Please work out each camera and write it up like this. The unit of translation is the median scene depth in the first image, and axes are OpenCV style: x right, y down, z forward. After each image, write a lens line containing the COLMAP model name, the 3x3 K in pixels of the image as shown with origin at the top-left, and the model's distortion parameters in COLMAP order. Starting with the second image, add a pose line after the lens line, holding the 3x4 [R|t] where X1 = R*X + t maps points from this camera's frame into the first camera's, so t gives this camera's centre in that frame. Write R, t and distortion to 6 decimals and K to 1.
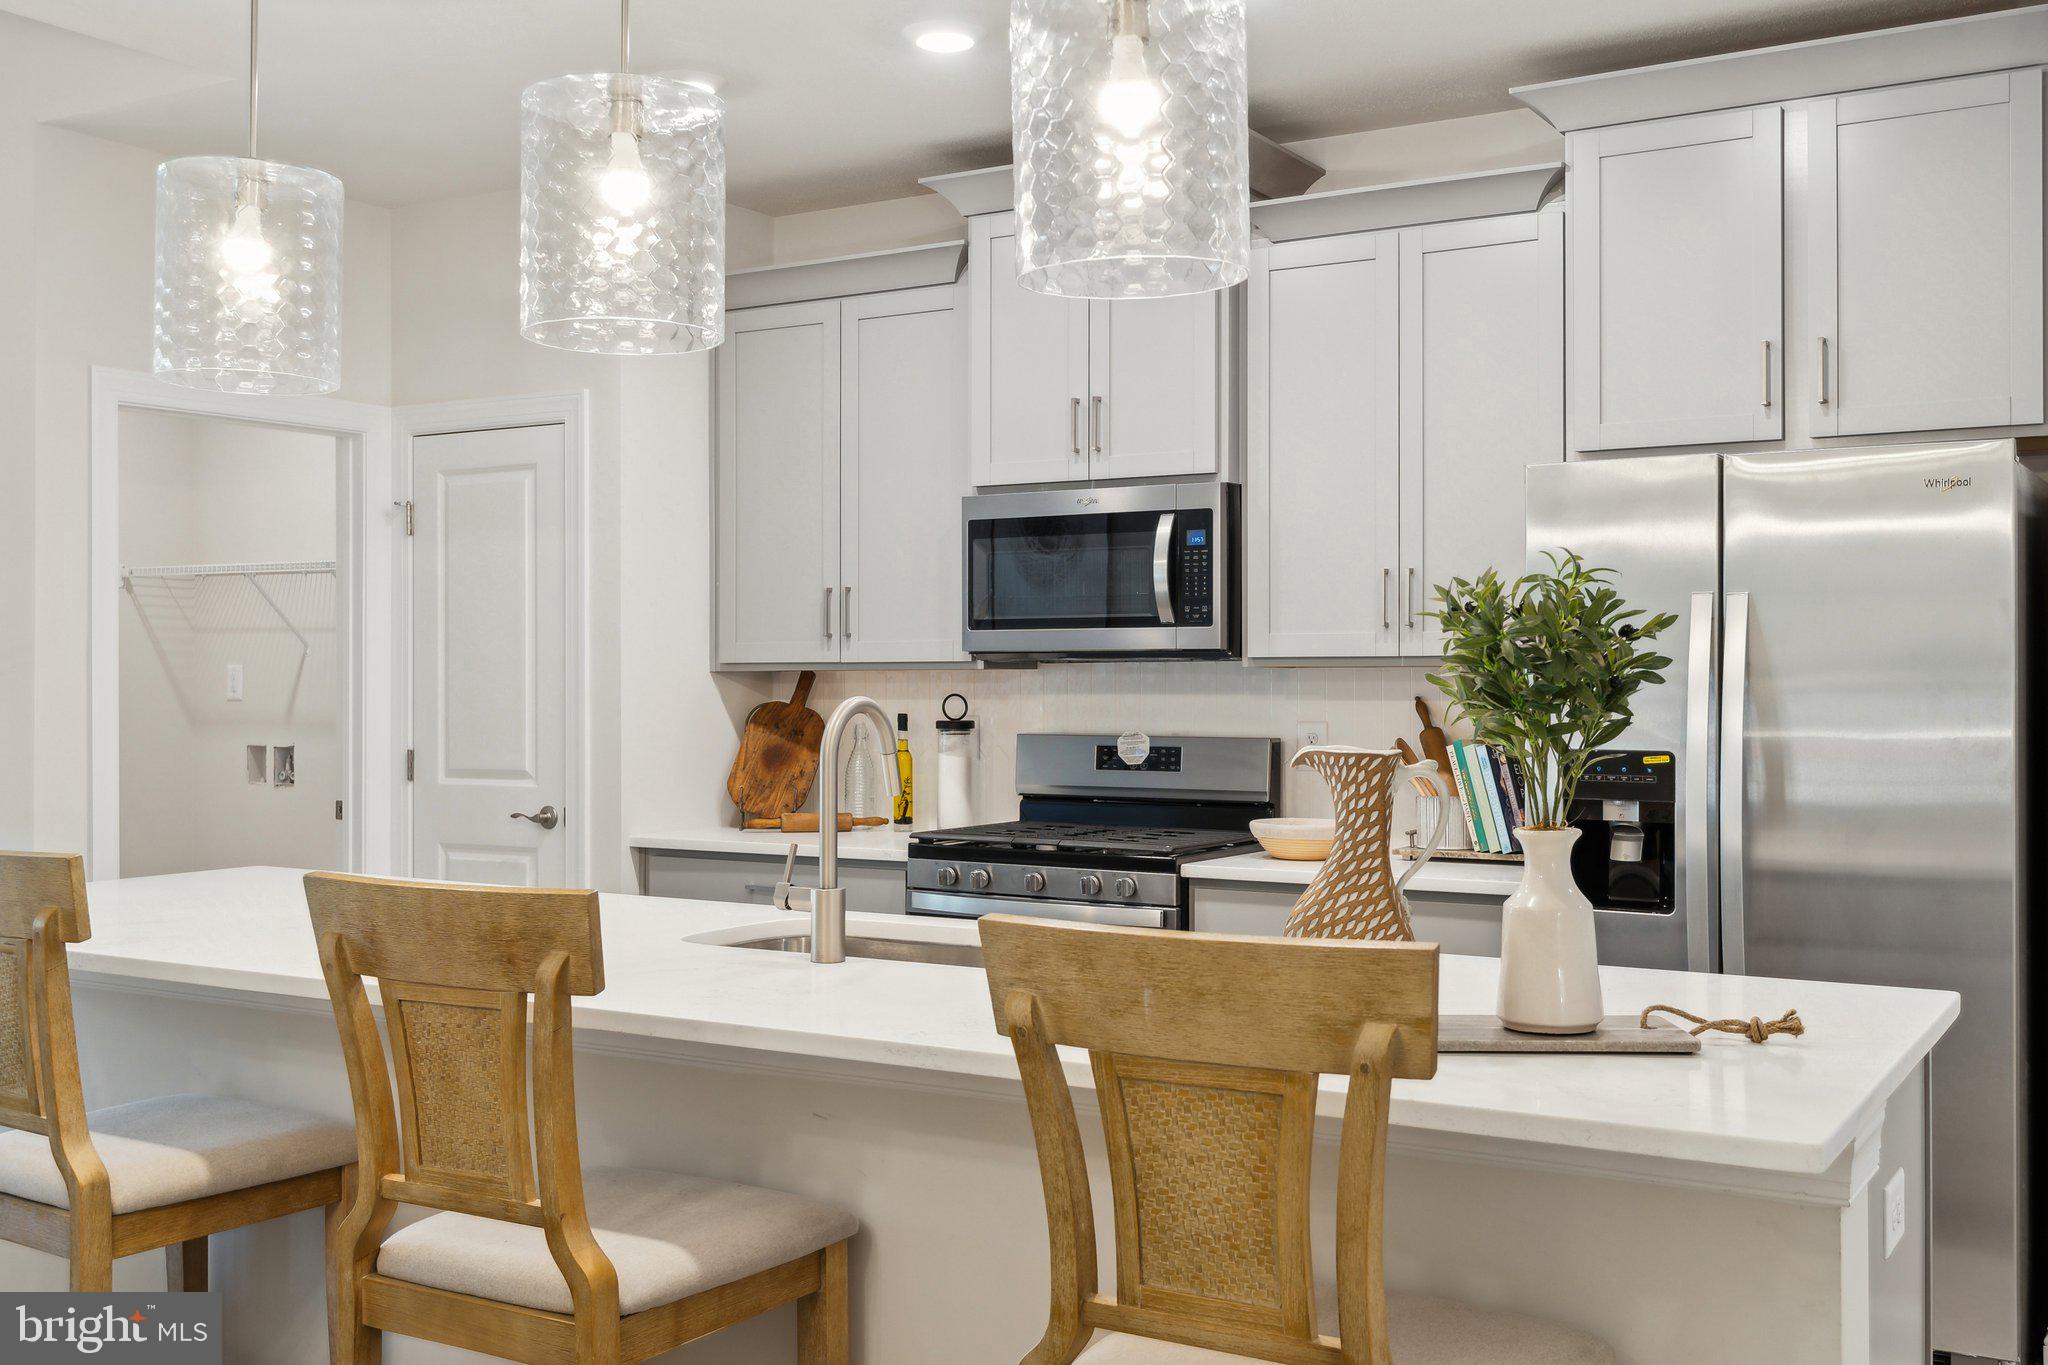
lens RADIAL K [[2086.0, 0, 1024.0], [0, 2086.0, 682.5], [0, 0, 1]] dist [-0.001646, -0.000977]
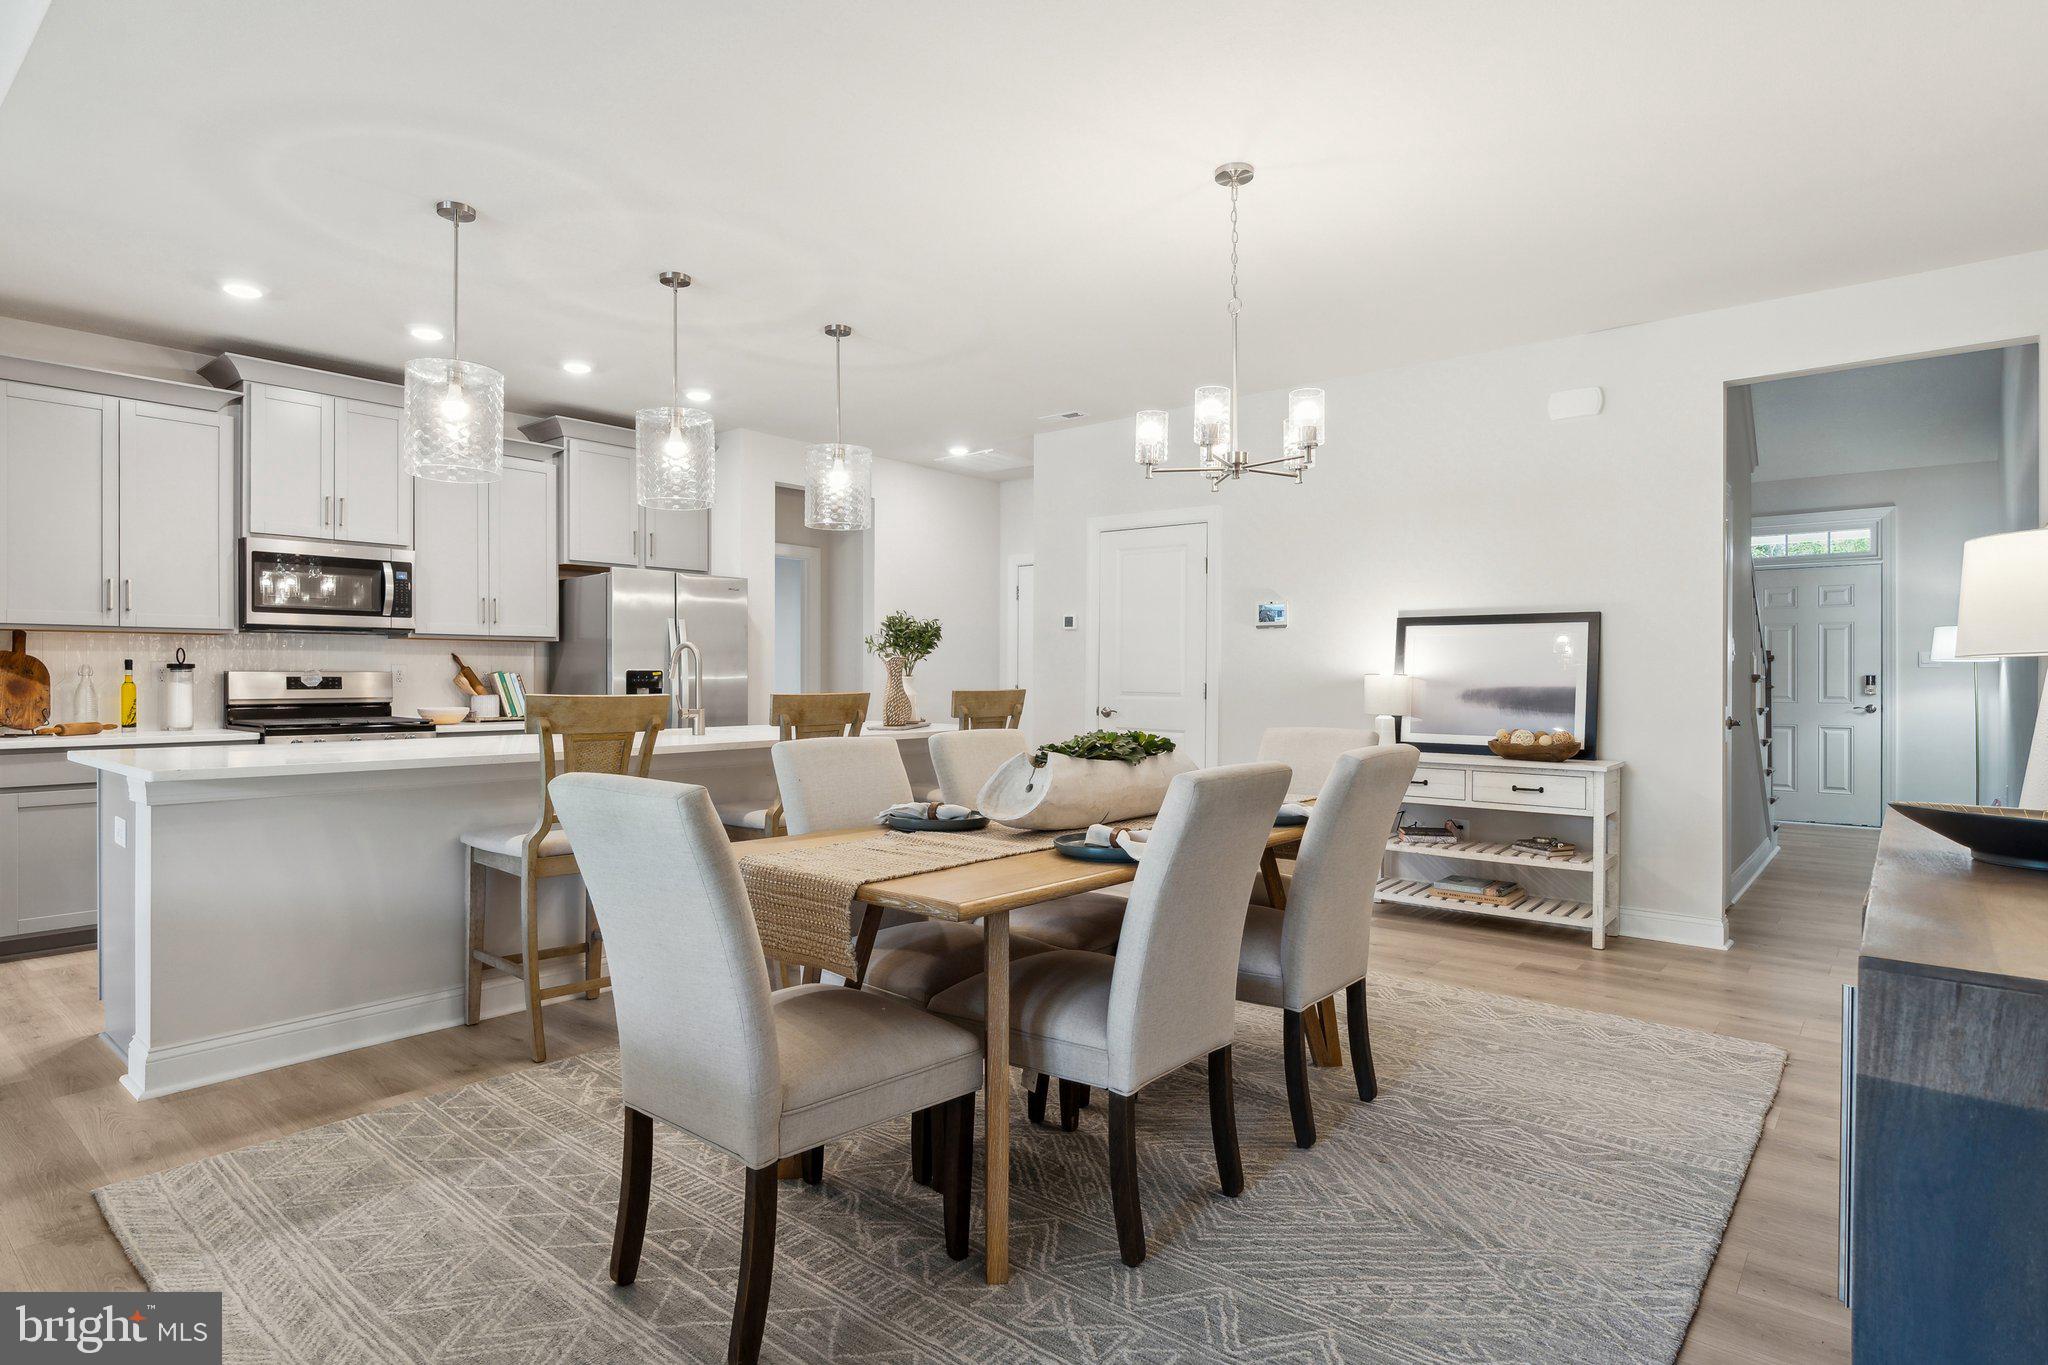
lens RADIAL K [[1087.3, 0, 1024.0], [0, 1087.3, 682.5], [0, 0, 1]] dist [-0.000640, -0.000146]
pose [[0.157899, -0.005294, 0.987441, -0.843246], [-0.002410, 0.999981, 0.005746, 0.028431], [-0.987452, -0.003287, 0.157883, 0.194327]]
